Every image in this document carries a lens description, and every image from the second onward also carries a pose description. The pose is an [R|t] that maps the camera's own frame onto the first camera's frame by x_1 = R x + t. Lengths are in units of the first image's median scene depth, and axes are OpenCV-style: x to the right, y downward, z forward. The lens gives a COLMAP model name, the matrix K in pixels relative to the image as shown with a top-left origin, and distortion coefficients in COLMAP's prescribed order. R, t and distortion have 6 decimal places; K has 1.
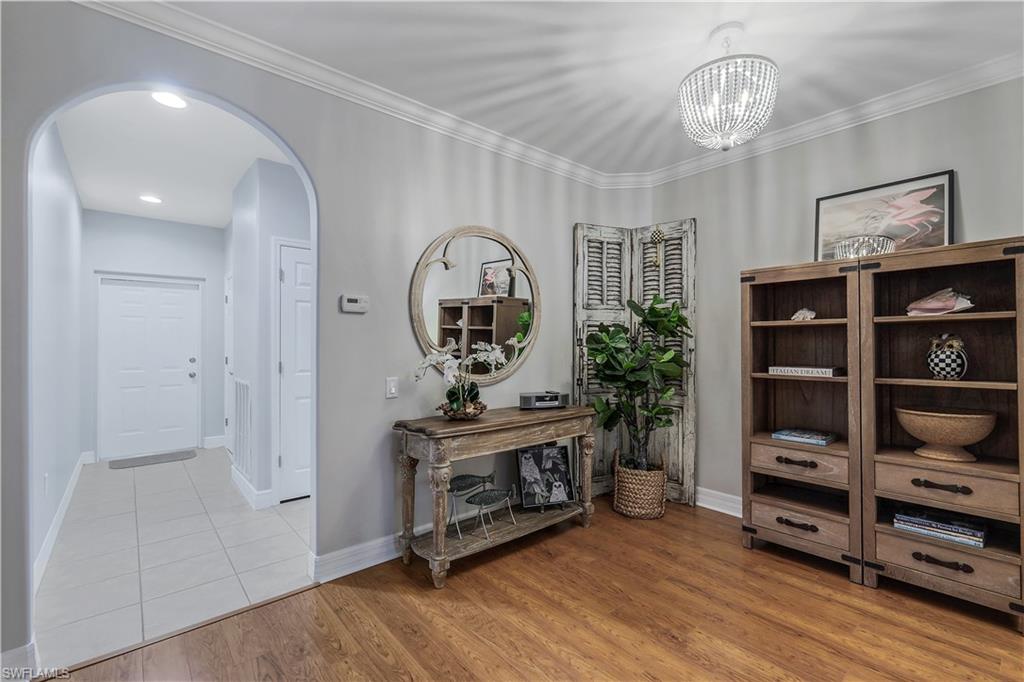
lens RADIAL K [[444.3, 0, 515.6], [0, 444.3, 345.5], [0, 0, 1]] dist [0.002305, 0.000479]
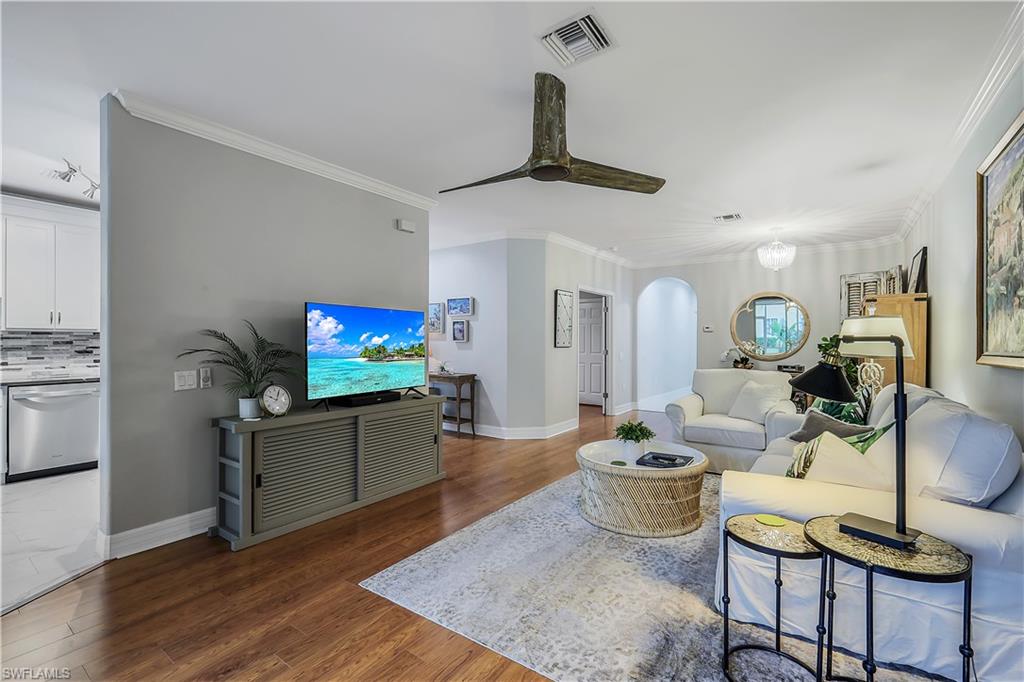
lens RADIAL K [[451.4, 0, 511.6], [0, 451.4, 339.3], [0, 0, 1]] dist [0.000281, 0.000884]
pose [[0.229905, -0.003819, -0.973206, 2.330048], [-0.012348, 0.999900, -0.006841, 0.016292], [0.973135, 0.013590, 0.229835, -1.022915]]
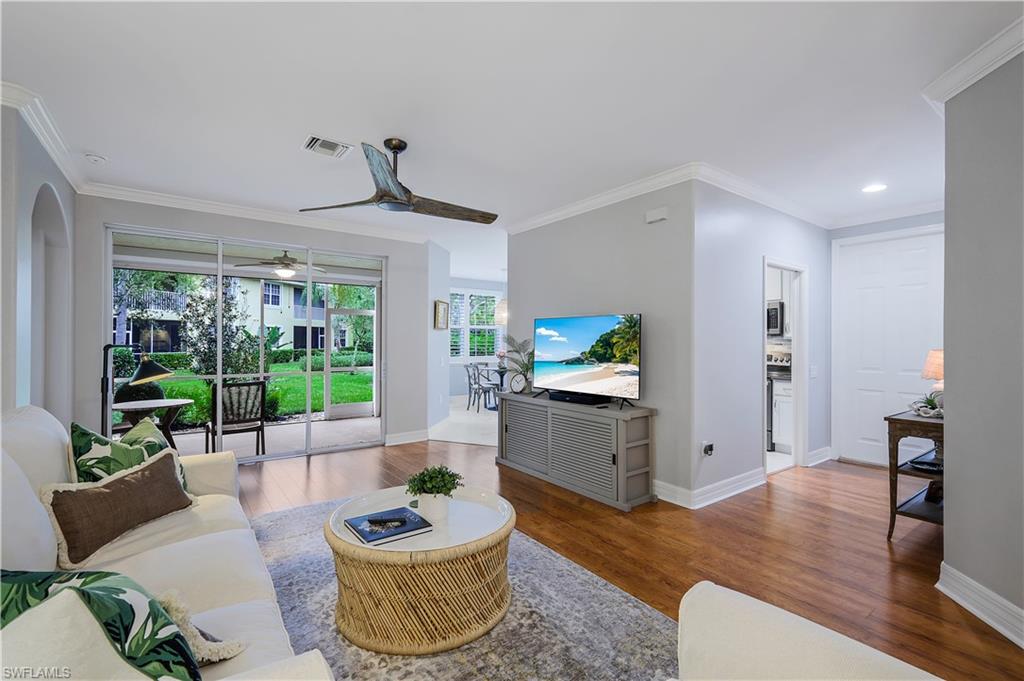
lens RADIAL K [[451.4, 0, 516.7], [0, 451.4, 338.8], [0, 0, 1]] dist [0.000281, 0.000884]
pose [[-0.997034, -0.003098, 0.076897, 0.886934], [-0.002741, 0.999985, 0.004746, -0.019095], [-0.076911, 0.004521, -0.997028, 0.531687]]
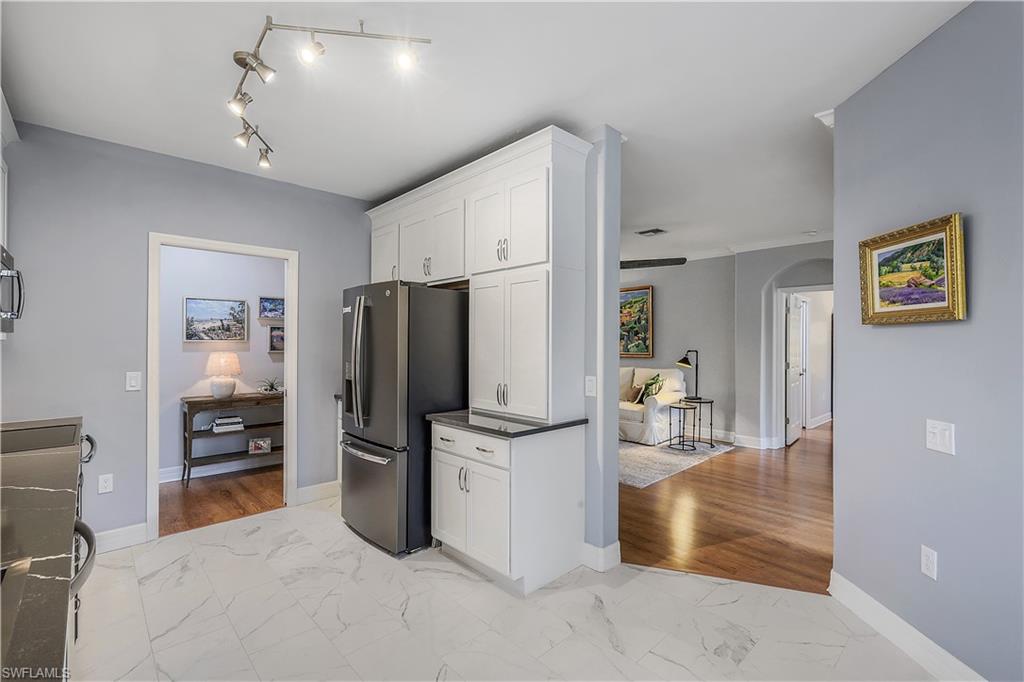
lens RADIAL K [[451.4, 0, 517.9], [0, 451.4, 342.5], [0, 0, 1]] dist [0.000281, 0.000884]
pose [[0.998926, 0.004967, 0.046070, 0.796526], [-0.004501, 0.999938, -0.010231, -0.010686], [-0.046118, 0.010013, 0.998886, -2.803088]]
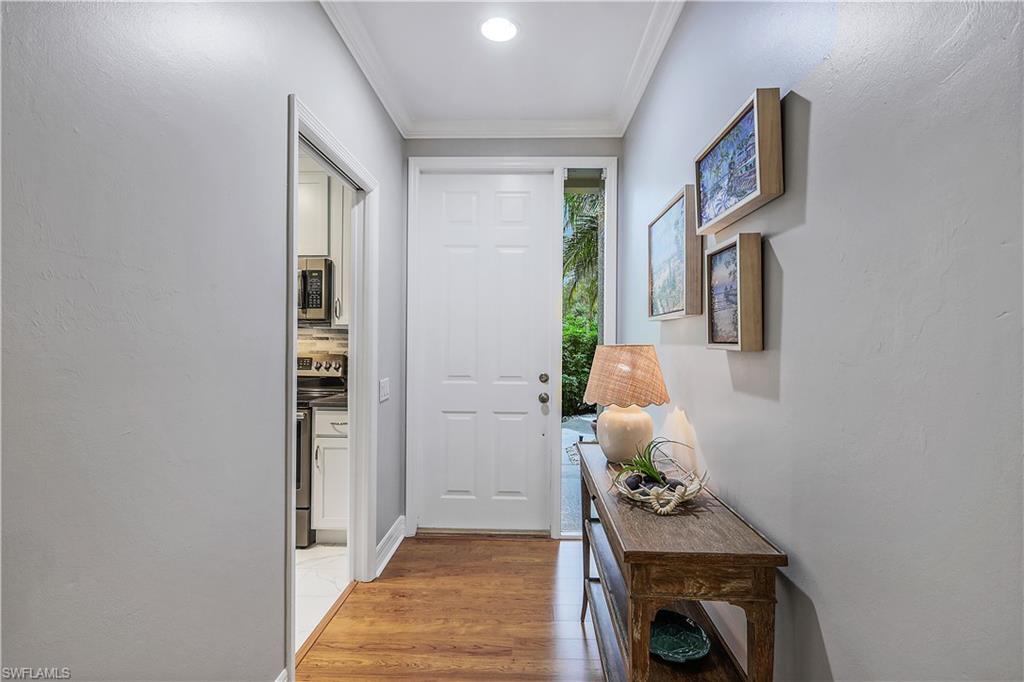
lens RADIAL K [[513.2, 0, 510.5], [0, 513.2, 336.7], [0, 0, 1]] dist [0.000260, -0.000395]
pose [[-0.691944, -0.005806, -0.721928, 0.399924], [-0.010740, 0.999940, 0.002253, 0.003011], [0.721871, 0.009312, -0.691965, -0.505860]]
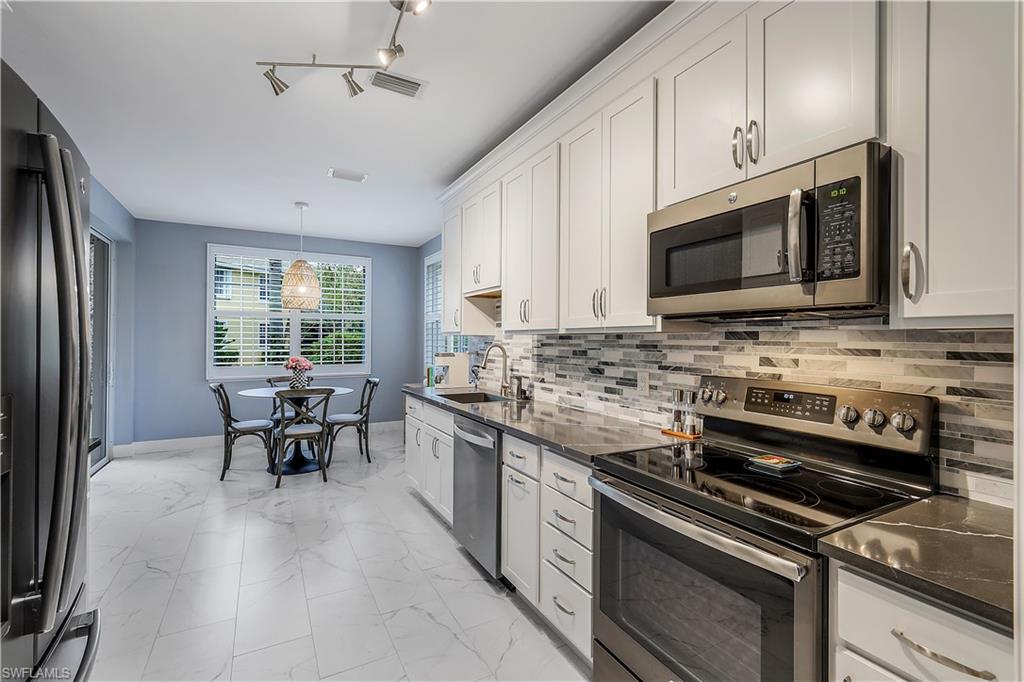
lens RADIAL K [[451.4, 0, 513.8], [0, 451.4, 336.5], [0, 0, 1]] dist [0.000281, 0.000884]
pose [[-0.978446, -0.002294, 0.206490, 0.013437], [-0.001169, 0.999984, 0.005571, -0.005455], [-0.206500, 0.005209, -0.978433, -1.286774]]
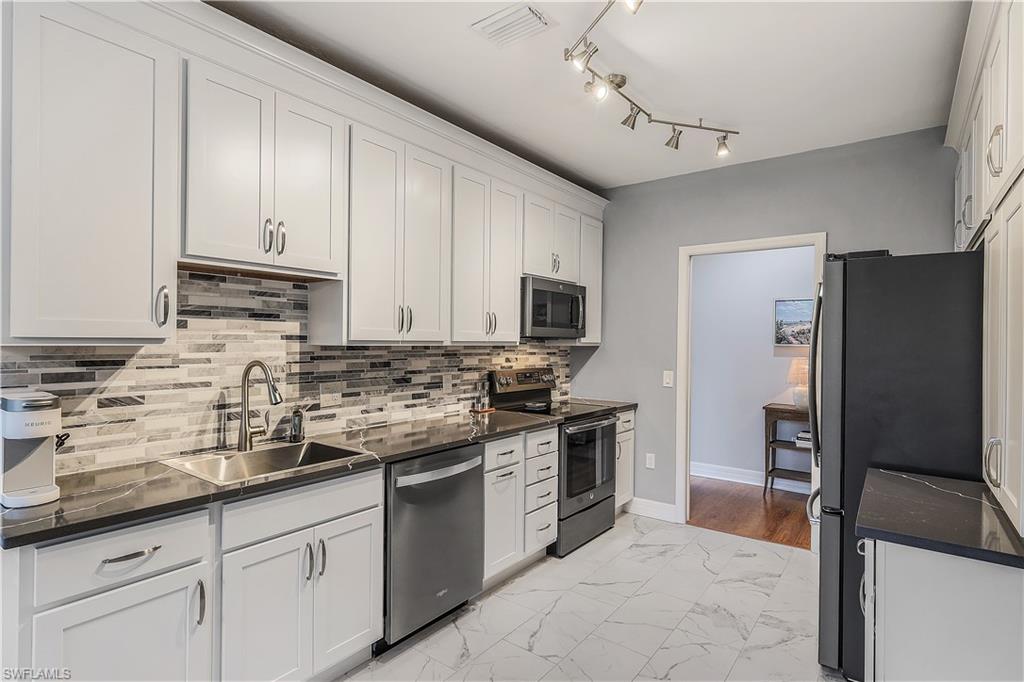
lens RADIAL K [[513.2, 0, 510.4], [0, 513.2, 340.2], [0, 0, 1]] dist [0.000260, -0.000395]
pose [[0.196550, 0.001462, -0.980493, 1.285623], [-0.023199, 0.999726, -0.003160, -0.018444], [0.980219, 0.023367, 0.196530, -2.340579]]
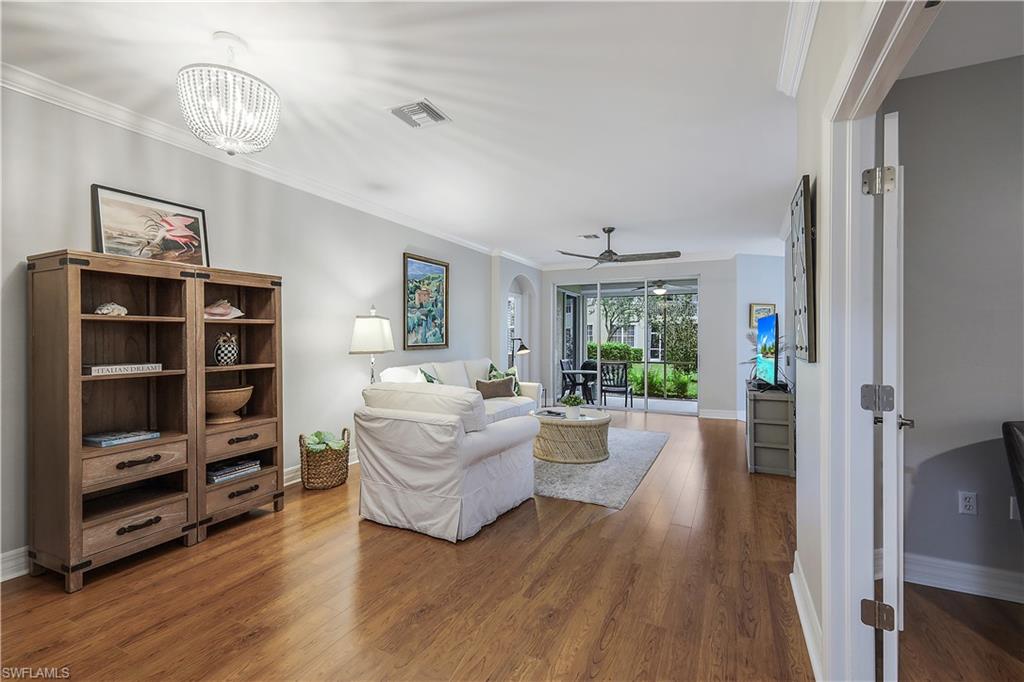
lens RADIAL K [[451.4, 0, 510.1], [0, 451.4, 337.2], [0, 0, 1]] dist [0.000281, 0.000884]
pose [[-0.379204, 0.000087, 0.925313, -0.608372], [0.003924, 0.999991, 0.001514, -0.009025], [-0.925305, 0.004205, -0.379201, 0.639406]]
